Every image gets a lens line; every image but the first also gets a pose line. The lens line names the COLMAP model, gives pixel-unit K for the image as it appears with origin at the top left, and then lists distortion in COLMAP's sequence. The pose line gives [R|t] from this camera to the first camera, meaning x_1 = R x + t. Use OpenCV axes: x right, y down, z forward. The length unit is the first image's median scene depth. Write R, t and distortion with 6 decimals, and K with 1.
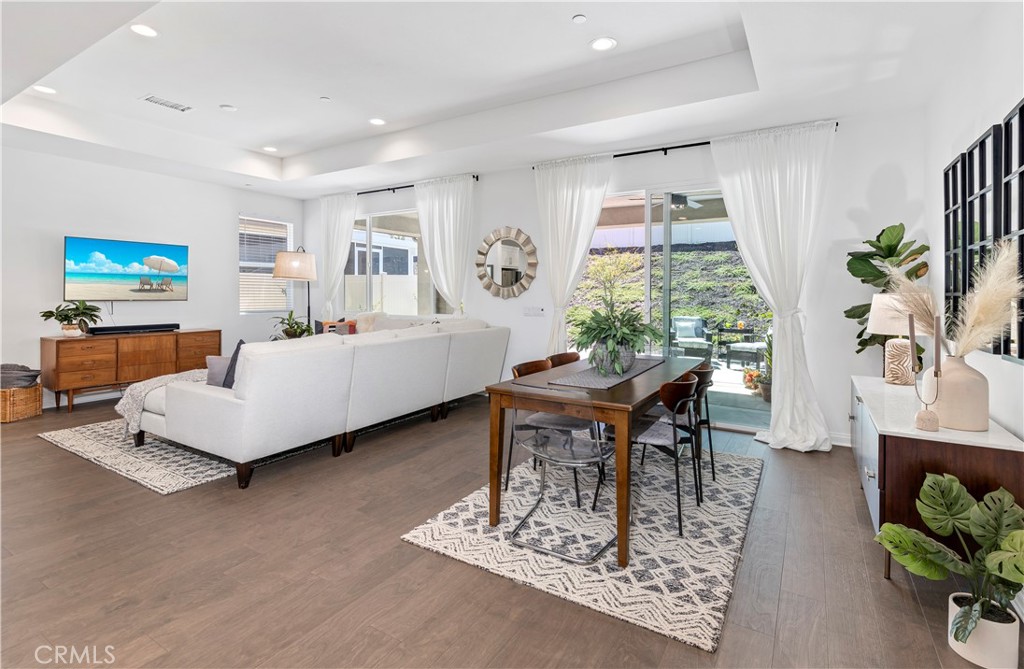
lens RADIAL K [[482.8, 0, 492.4], [0, 482.8, 318.2], [0, 0, 1]] dist [-0.003482, 0.000444]
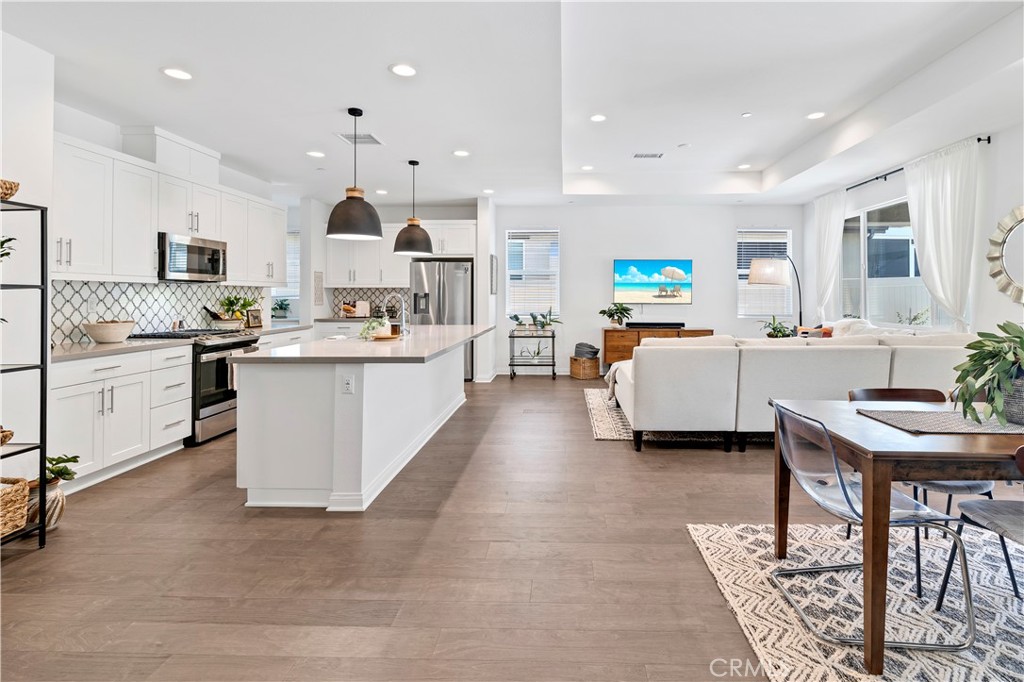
lens RADIAL K [[481.6, 0, 545.5], [0, 481.6, 288.5], [0, 0, 1]] dist [-0.000884, 0.000182]
pose [[0.521633, -0.016413, -0.853012, 0.235474], [-0.049354, 0.997560, -0.049375, 0.002739], [0.851741, 0.067855, 0.519550, 0.066625]]
